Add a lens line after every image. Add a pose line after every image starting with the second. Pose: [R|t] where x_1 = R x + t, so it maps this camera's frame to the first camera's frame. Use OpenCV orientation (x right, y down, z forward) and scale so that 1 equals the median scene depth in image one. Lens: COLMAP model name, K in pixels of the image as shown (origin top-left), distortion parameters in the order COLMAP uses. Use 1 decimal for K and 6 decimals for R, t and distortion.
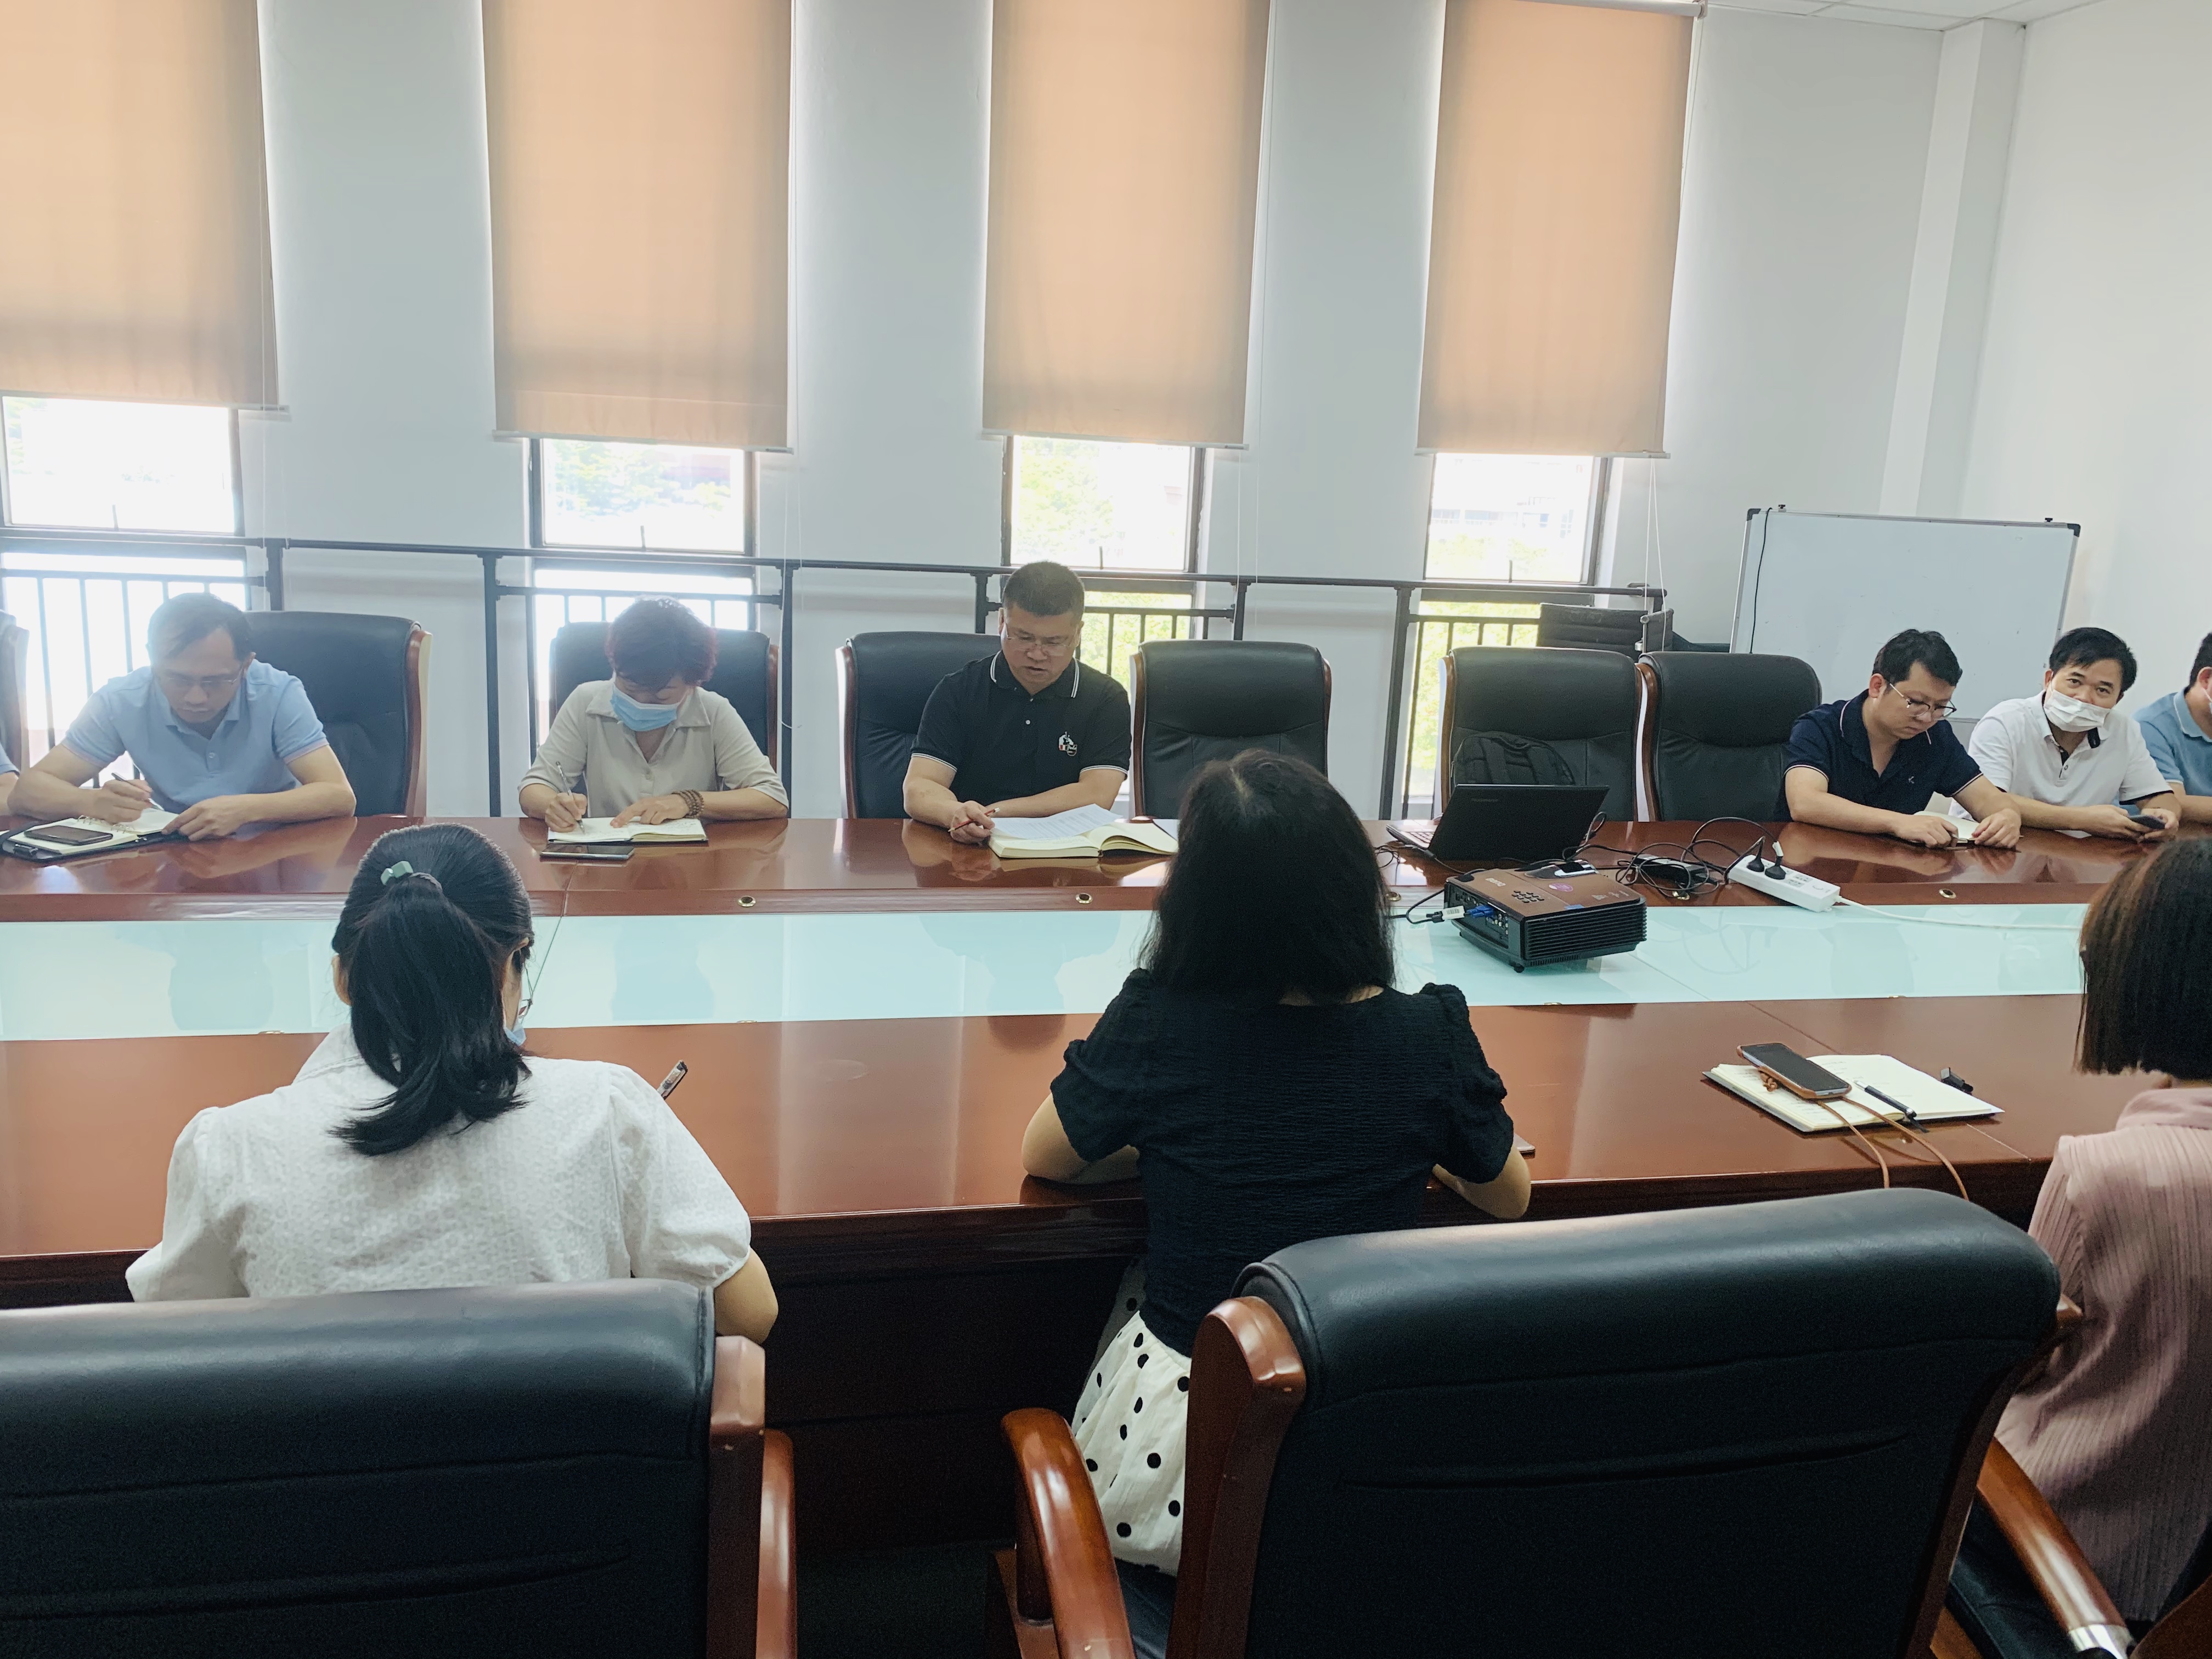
lens RADIAL K [[1735.1, 0, 1096.6], [0, 1735.1, 821.8], [0, 0, 1]] dist [0.054686, -0.052665]
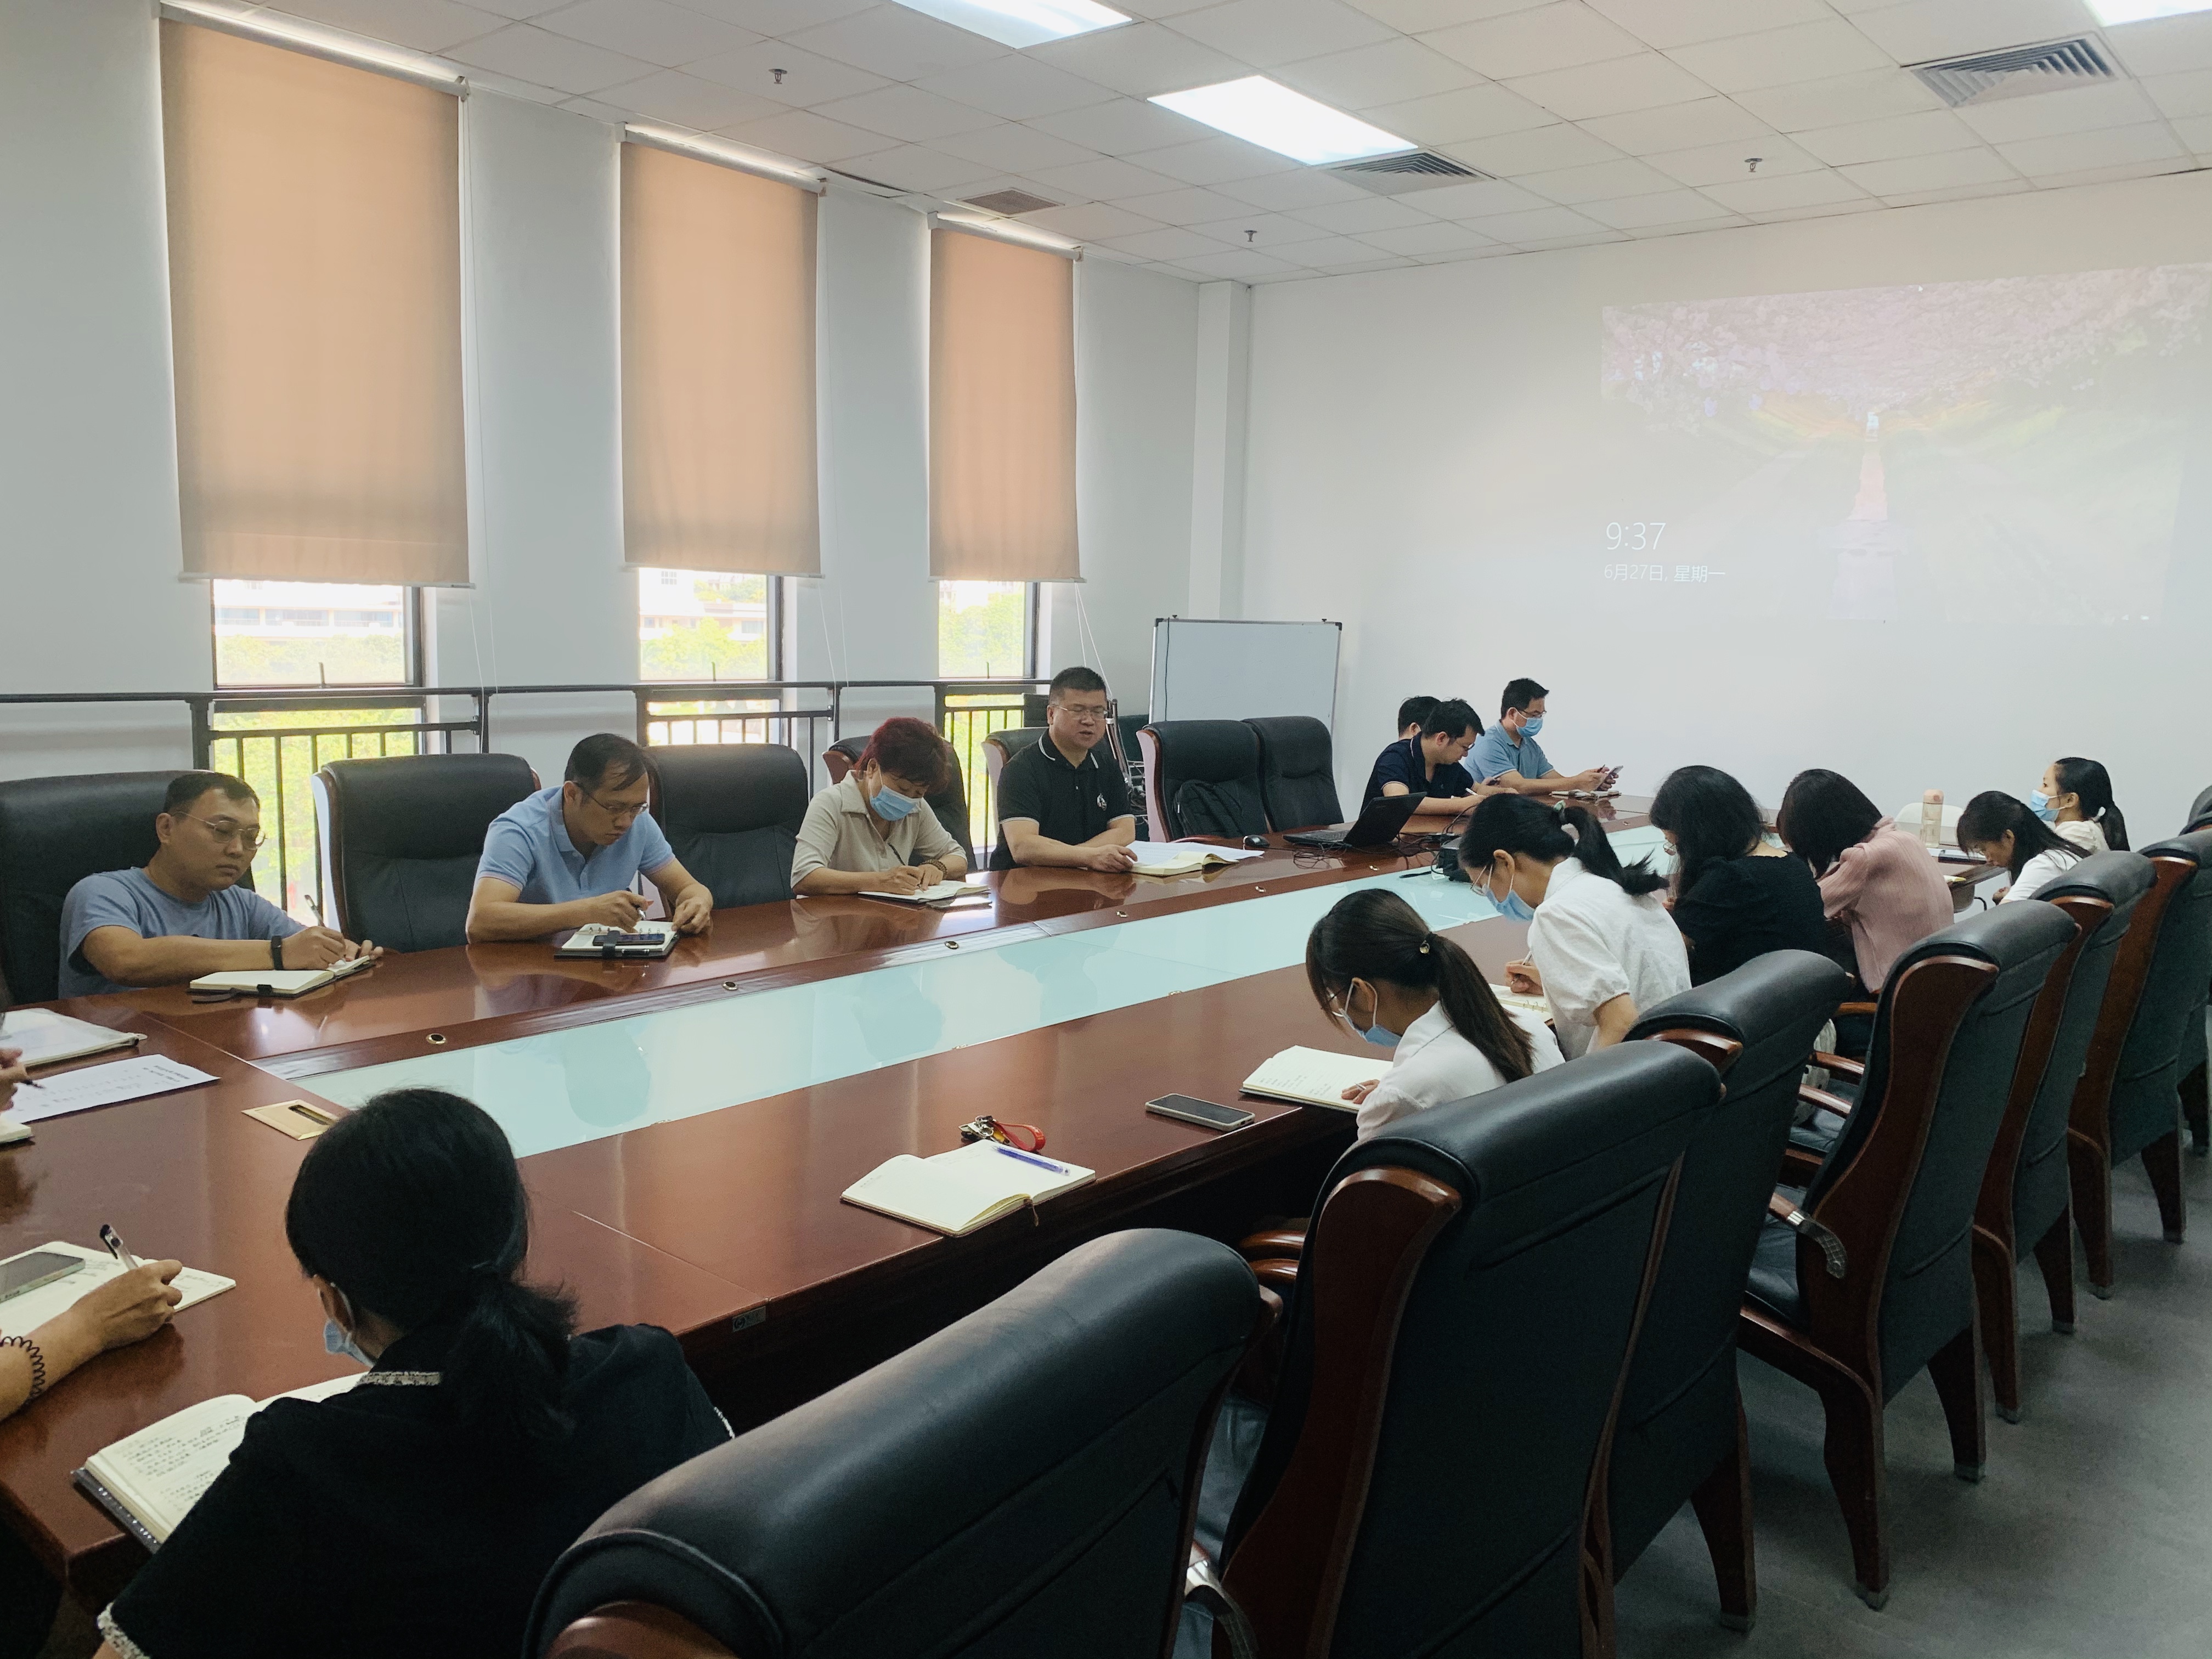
lens RADIAL K [[1735.1, 0, 1099.0], [0, 1735.1, 793.6], [0, 0, 1]] dist [0.054686, -0.052665]
pose [[0.803465, -0.087346, 0.588910, -0.465101], [0.129780, 0.991087, -0.030066, -0.006294], [-0.581035, 0.100586, 0.807639, -0.059034]]
